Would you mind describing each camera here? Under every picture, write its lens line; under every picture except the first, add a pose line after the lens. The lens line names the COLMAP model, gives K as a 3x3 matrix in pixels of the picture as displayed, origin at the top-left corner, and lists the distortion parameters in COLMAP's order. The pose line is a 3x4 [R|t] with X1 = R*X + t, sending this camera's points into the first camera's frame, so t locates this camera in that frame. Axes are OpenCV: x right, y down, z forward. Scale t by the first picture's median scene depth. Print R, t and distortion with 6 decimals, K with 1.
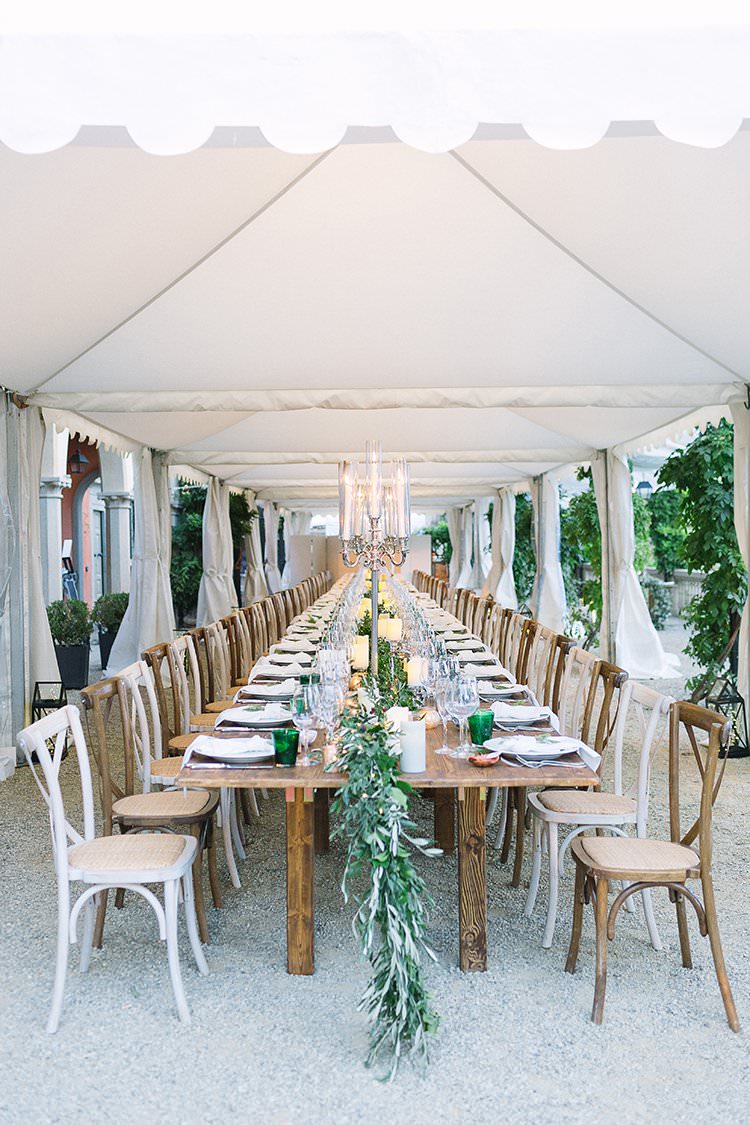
lens RADIAL K [[1186.5, 0, 375.0], [0, 1186.5, 562.5], [0, 0, 1]] dist [-0.002158, 0.010150]
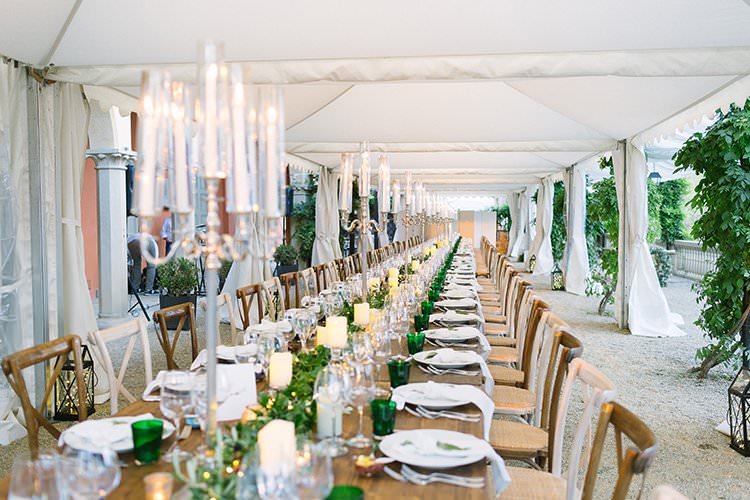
lens RADIAL K [[791.0, 0, 346.9], [0, 791.0, 264.5], [0, 0, 1]] dist [-0.002158, 0.010150]
pose [[0.989794, 0.023472, -0.140557, 0.033061], [-0.017116, 0.998783, 0.046258, -0.003902], [0.141471, -0.043380, 0.988991, 0.173154]]
